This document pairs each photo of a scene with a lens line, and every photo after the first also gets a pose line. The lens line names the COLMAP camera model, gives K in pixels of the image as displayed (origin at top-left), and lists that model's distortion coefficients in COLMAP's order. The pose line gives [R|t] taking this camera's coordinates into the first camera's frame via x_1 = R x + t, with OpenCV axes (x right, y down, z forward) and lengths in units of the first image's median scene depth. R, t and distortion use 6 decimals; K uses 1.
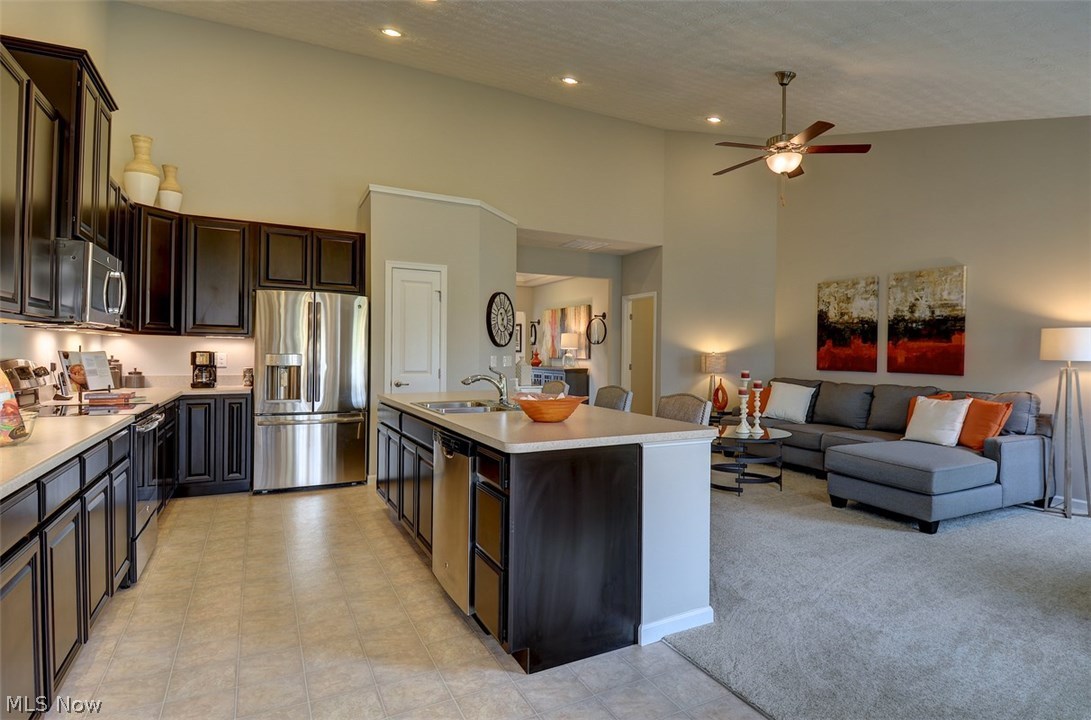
lens RADIAL K [[622.2, 0, 548.7], [0, 622.2, 353.4], [0, 0, 1]] dist [0.004236, -0.010676]
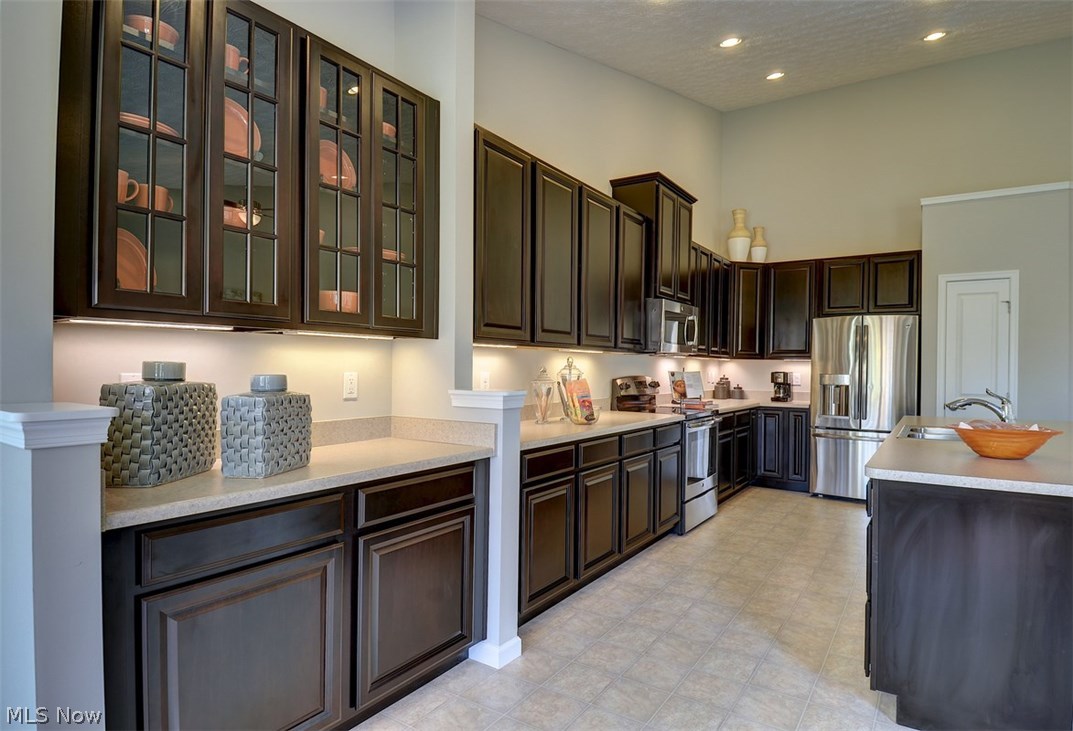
lens RADIAL K [[552.1, 0, 538.0], [0, 552.1, 369.8], [0, 0, 1]] dist [0.028166, -0.000303]
pose [[0.480491, -0.002520, -0.876996, 0.191895], [-0.005428, 0.999968, -0.005847, 0.001879], [0.876983, 0.007570, 0.480462, 0.060198]]
